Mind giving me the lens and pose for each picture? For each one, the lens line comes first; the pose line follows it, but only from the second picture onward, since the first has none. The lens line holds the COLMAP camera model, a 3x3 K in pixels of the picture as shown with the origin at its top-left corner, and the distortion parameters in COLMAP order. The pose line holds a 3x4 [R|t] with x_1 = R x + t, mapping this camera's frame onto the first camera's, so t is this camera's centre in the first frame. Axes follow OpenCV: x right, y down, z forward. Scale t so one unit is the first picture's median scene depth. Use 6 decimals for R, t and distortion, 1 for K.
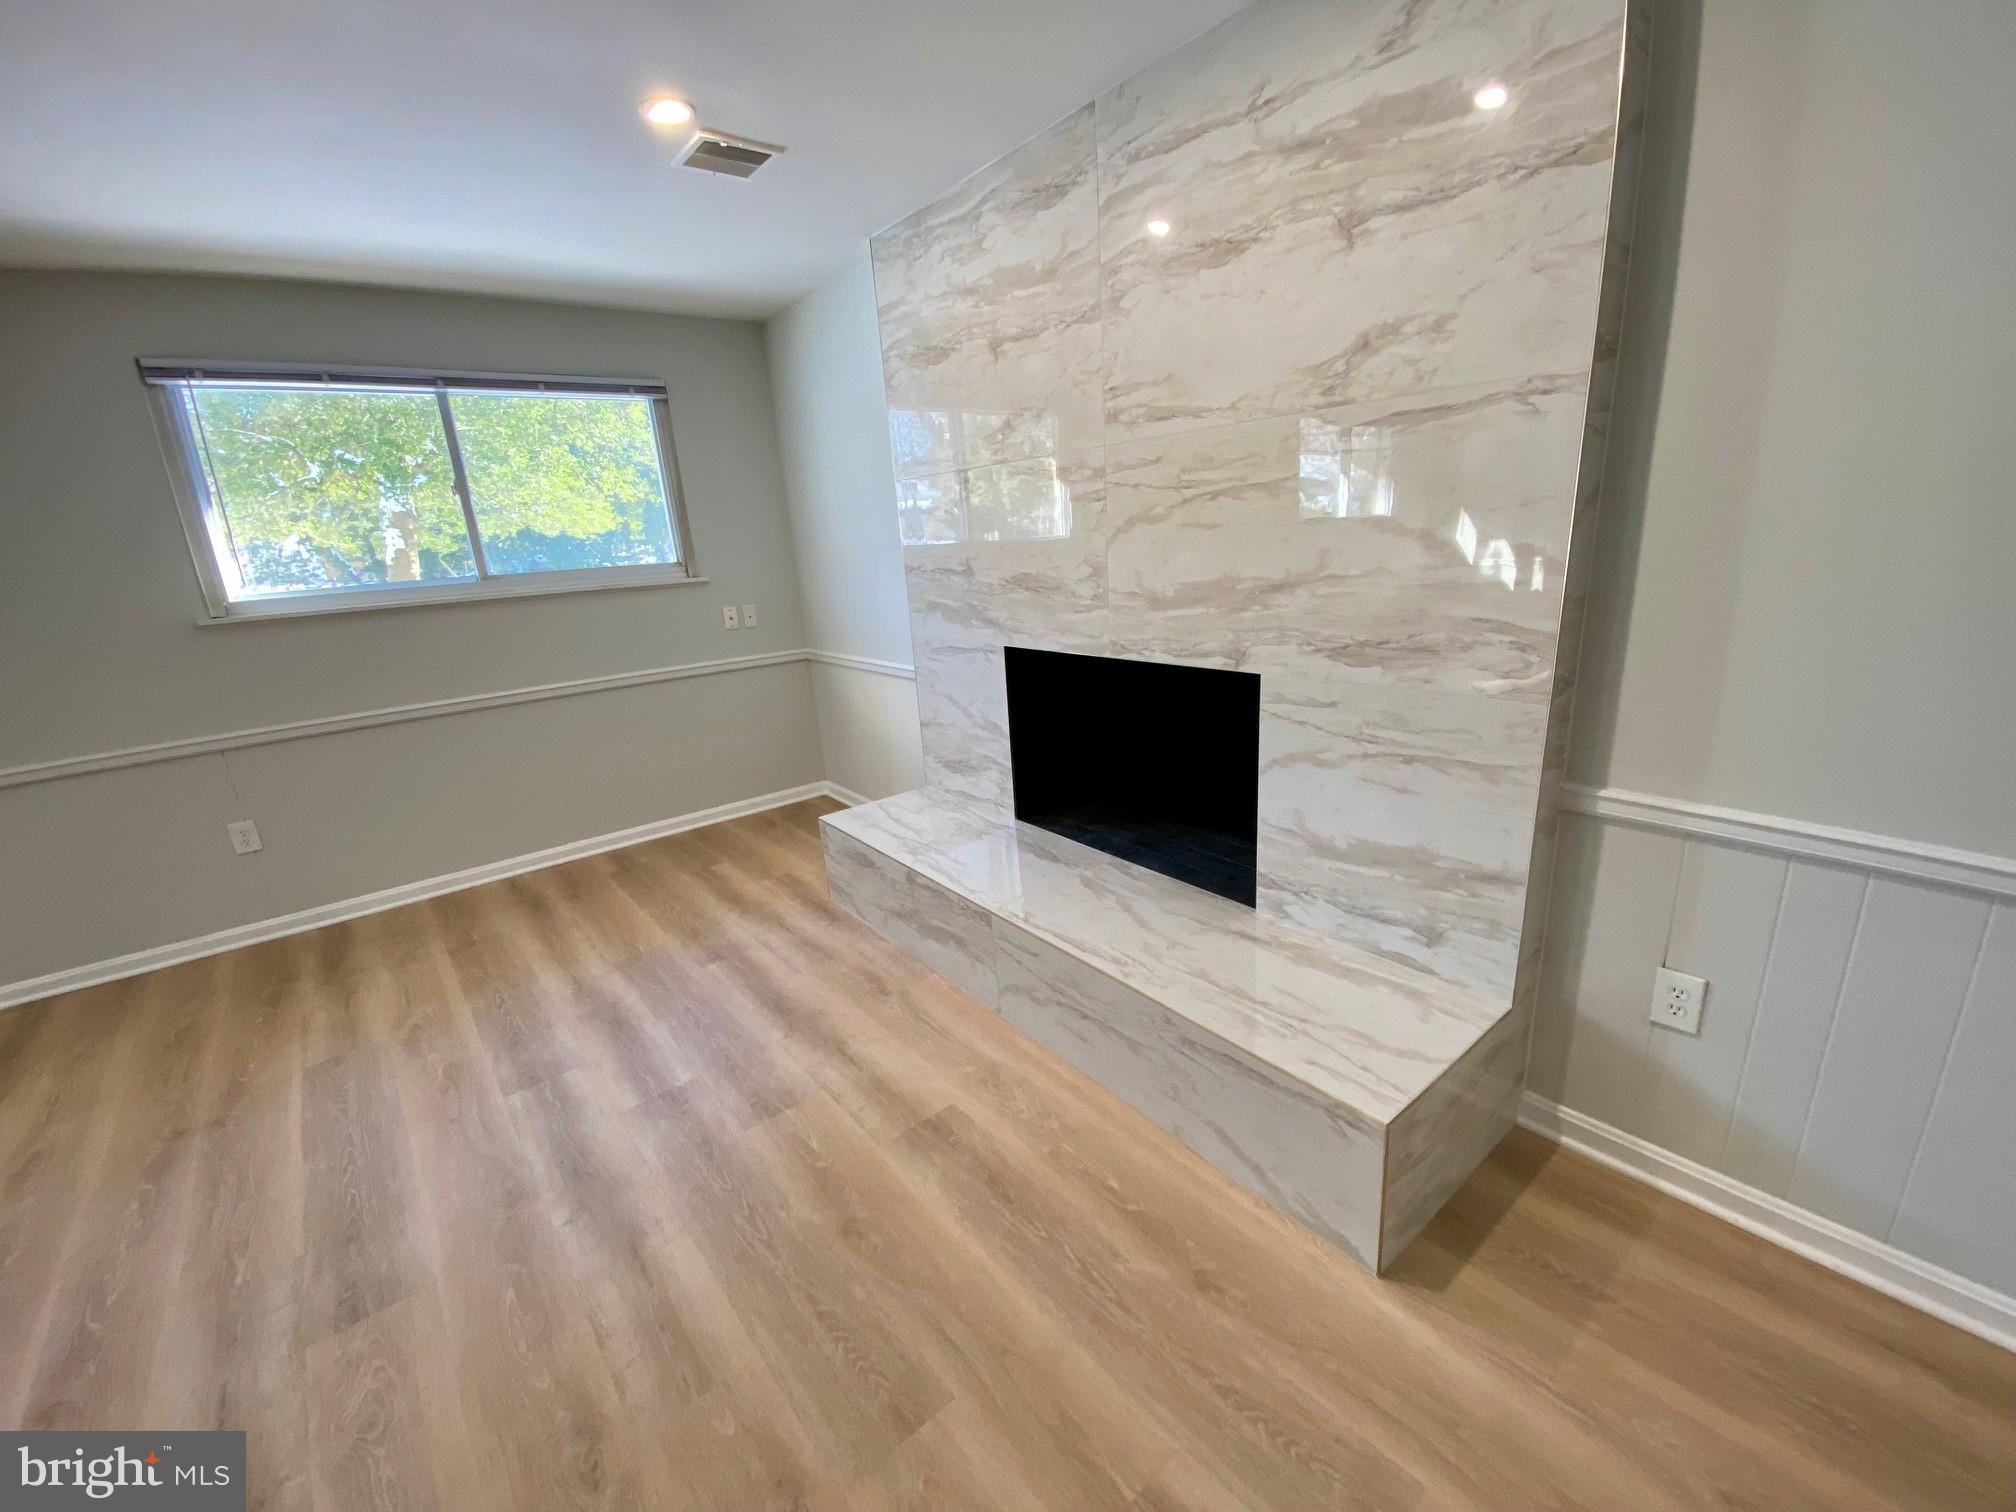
lens RADIAL K [[811.1, 0, 1018.6], [0, 811.1, 773.4], [0, 0, 1]] dist [0.029531, -0.029957]
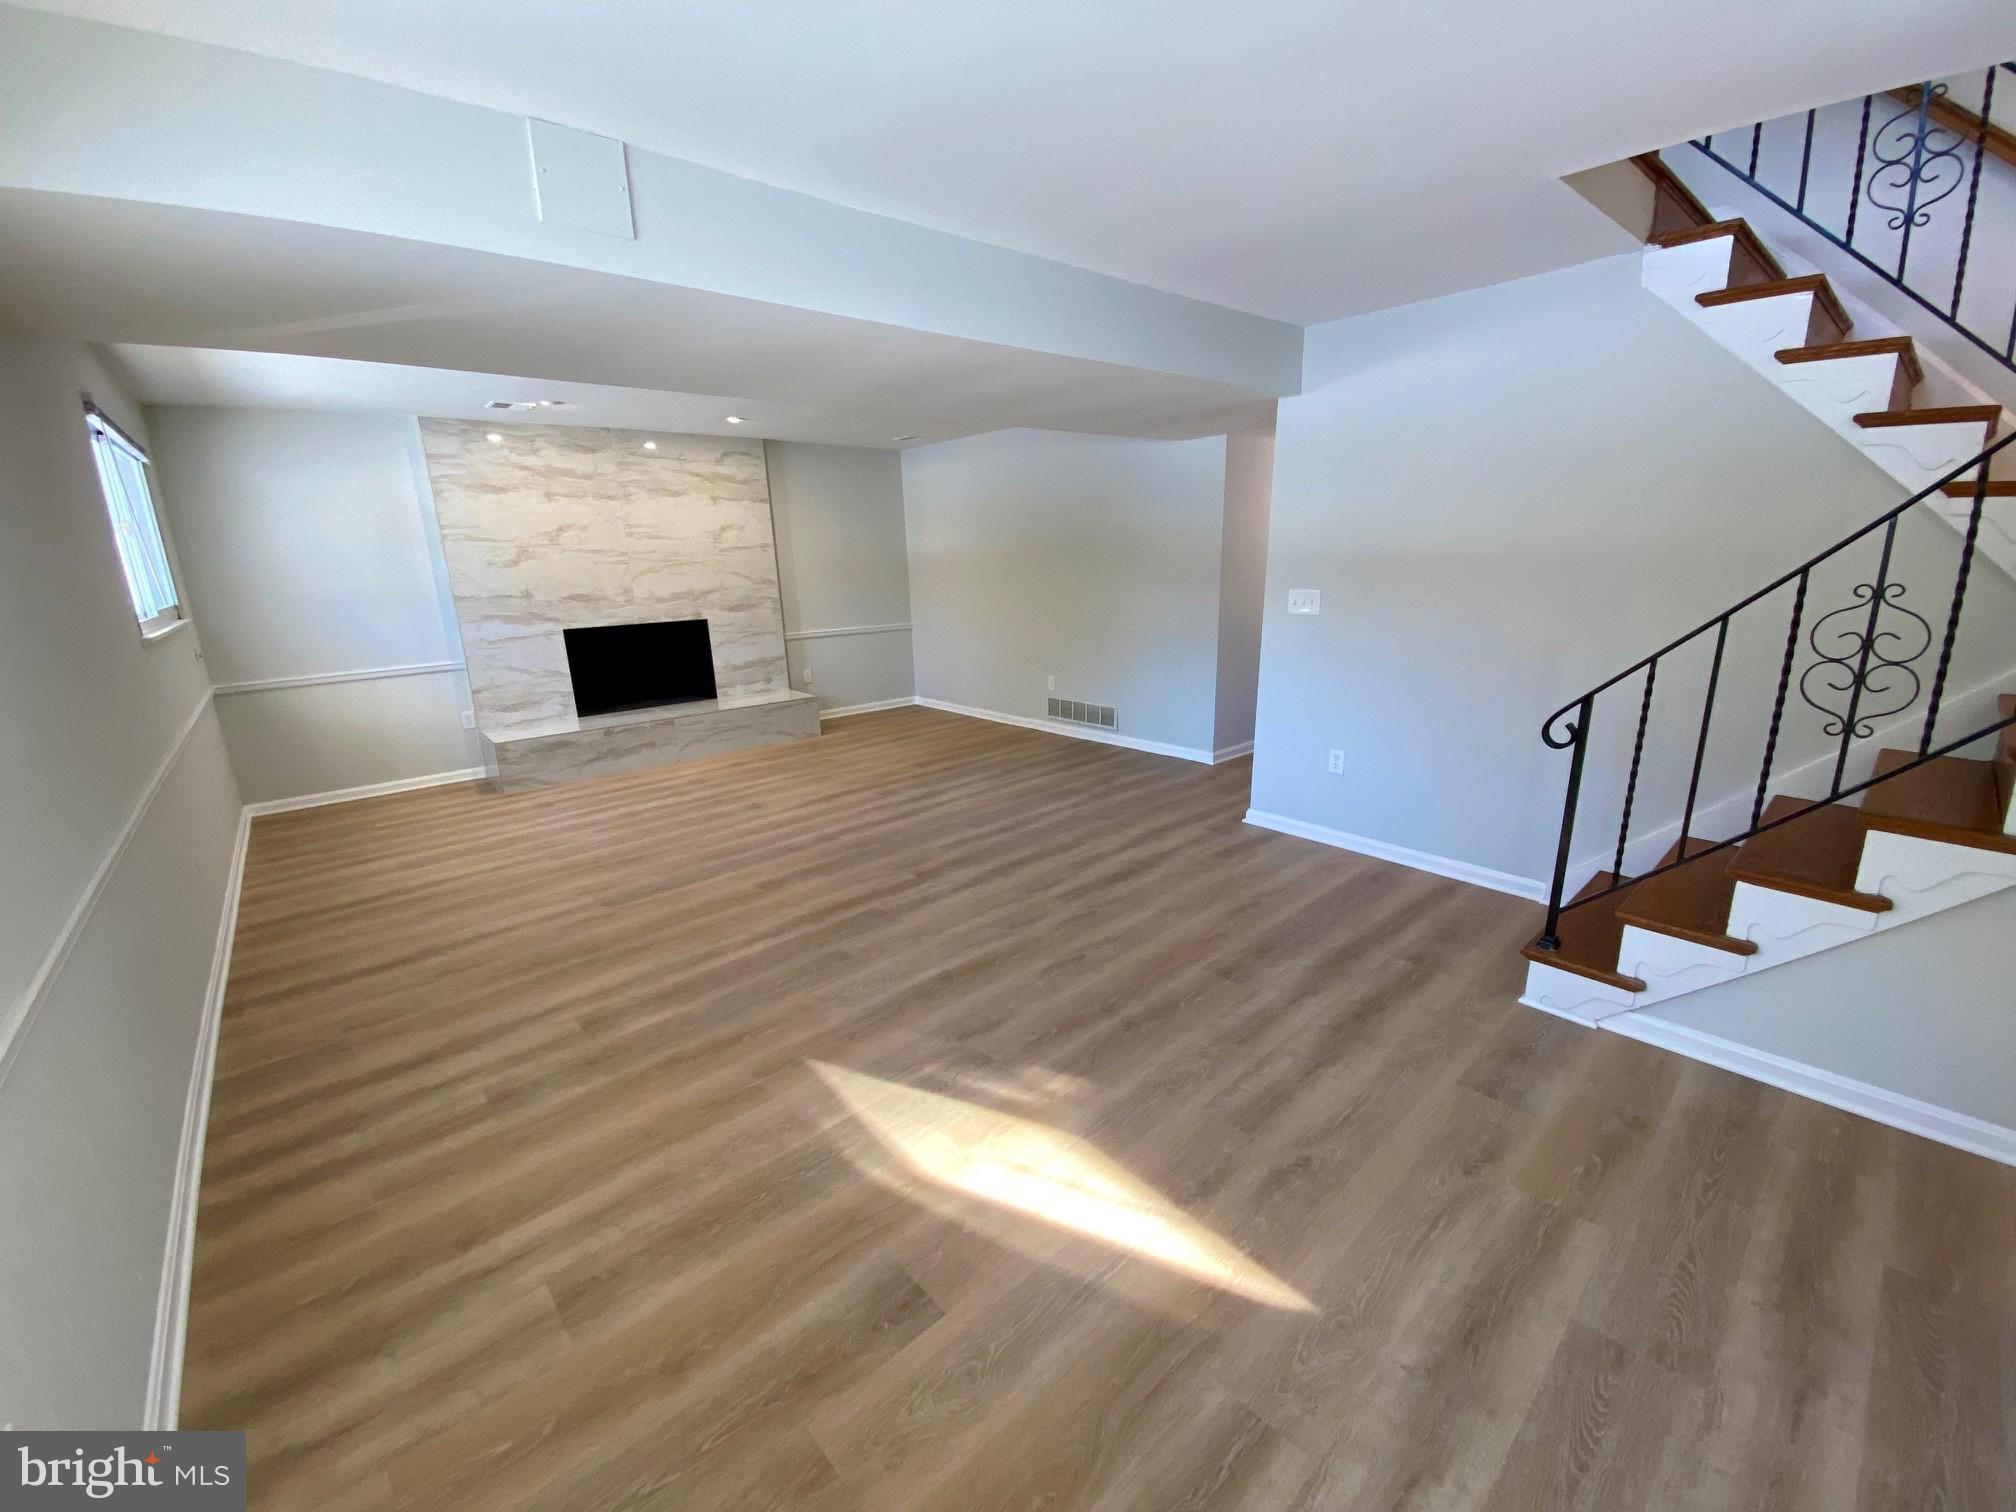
lens RADIAL K [[811.1, 0, 1018.6], [0, 811.1, 773.4], [0, 0, 1]] dist [0.029531, -0.029957]
pose [[-0.038759, -0.207986, 0.977363, -2.773777], [0.315670, 0.925461, 0.209460, 0.144760], [-0.948077, 0.316643, 0.029785, -0.070140]]
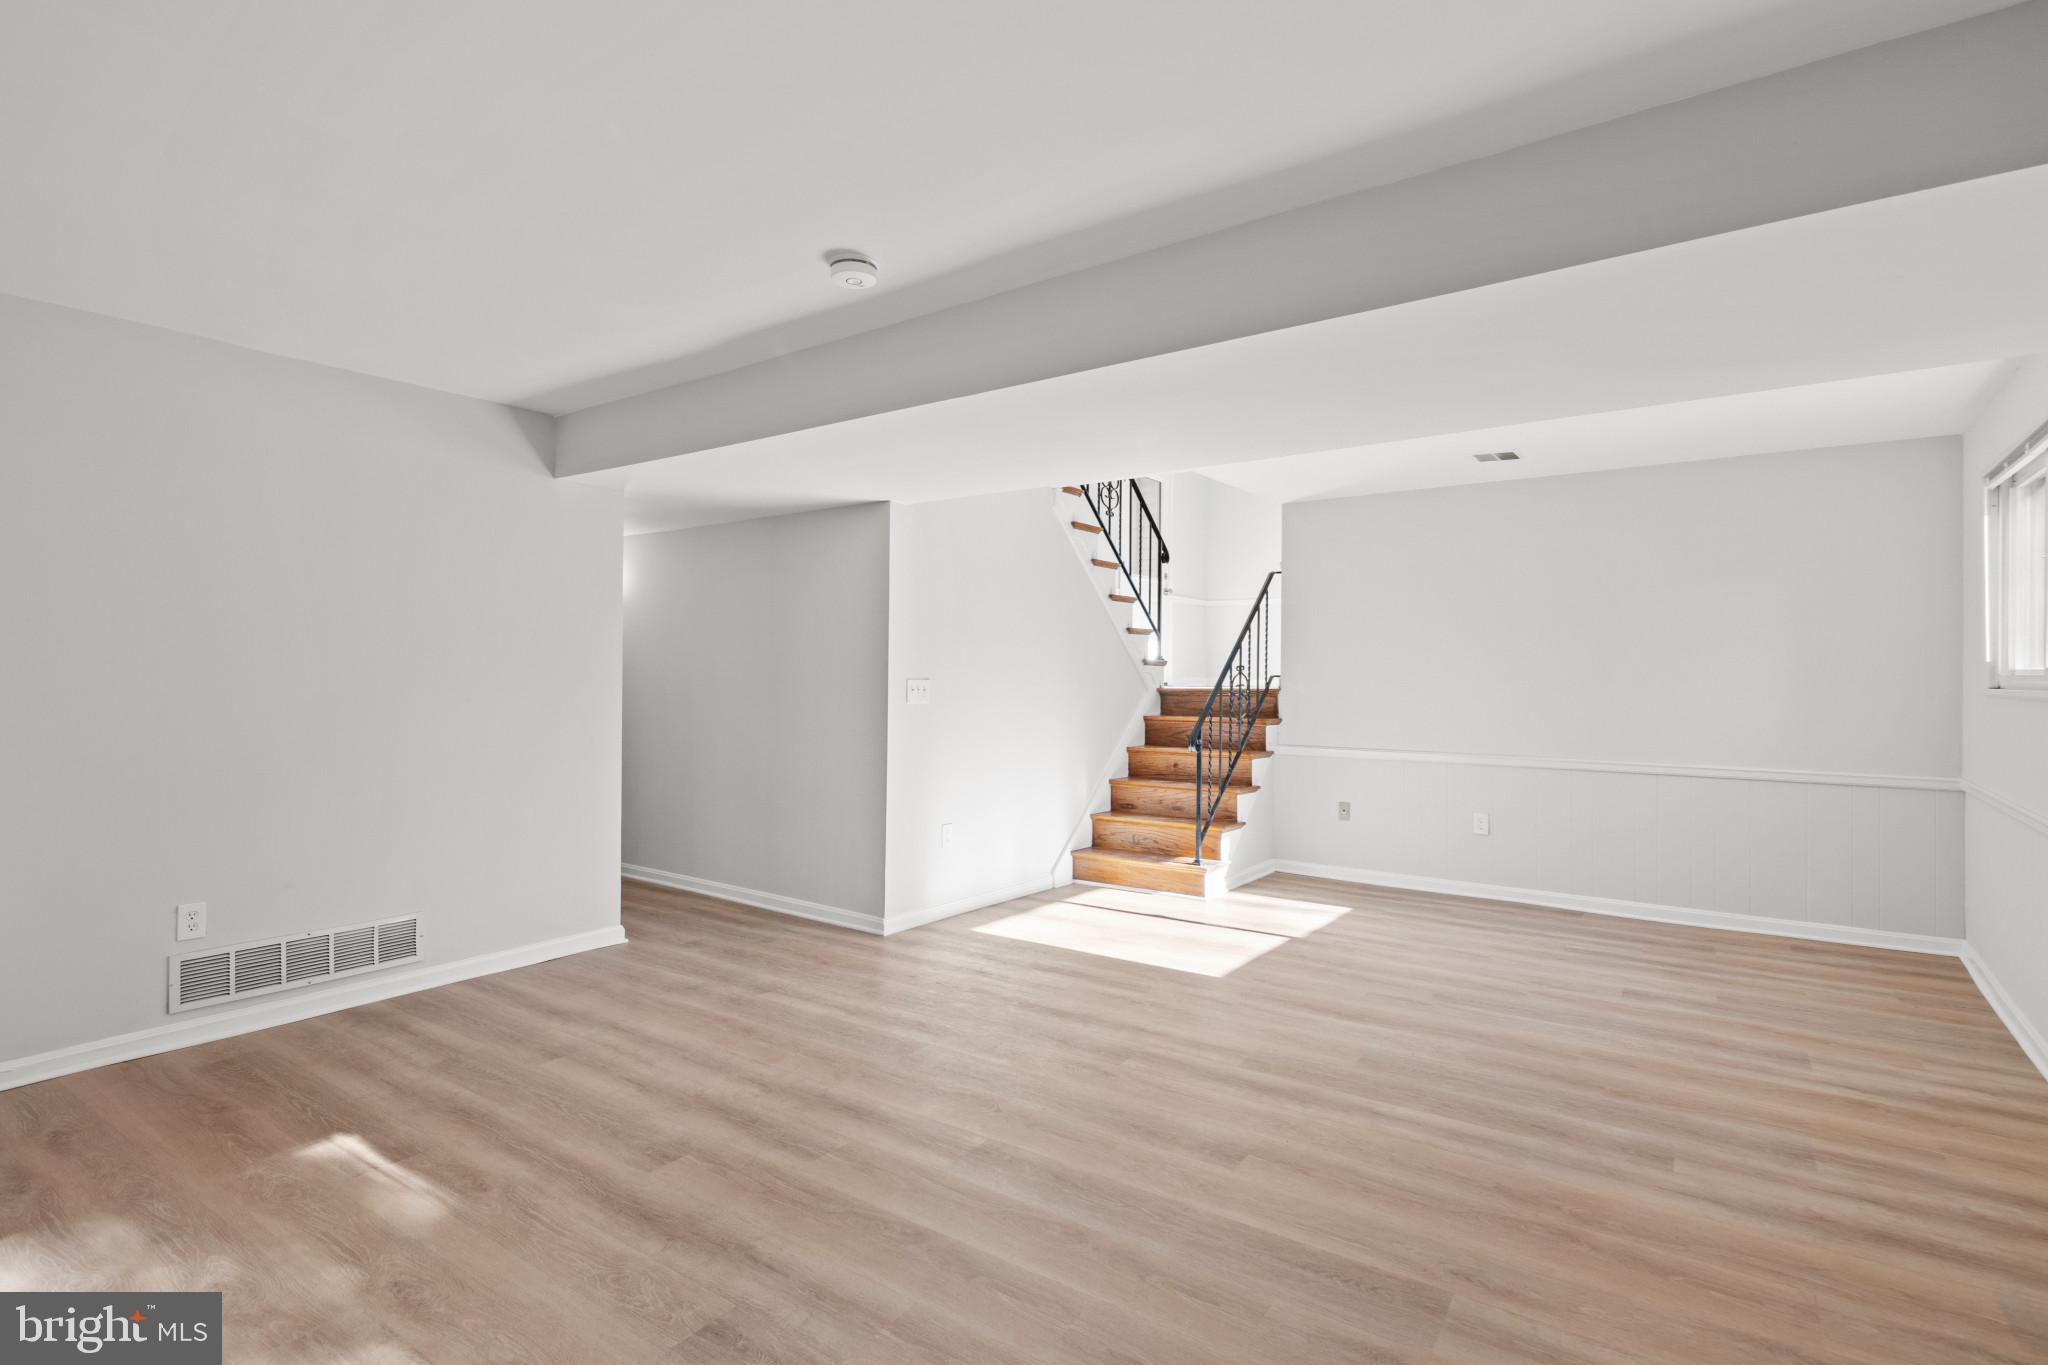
lens RADIAL K [[1006.9, 0, 1021.8], [0, 1006.9, 663.2], [0, 0, 1]] dist [0.014008, -0.007180]
pose [[-0.963900, 0.047241, -0.262042, -0.625543], [-0.028249, 0.960437, 0.277062, -0.334972], [0.264763, 0.274463, -0.924430, 1.432899]]
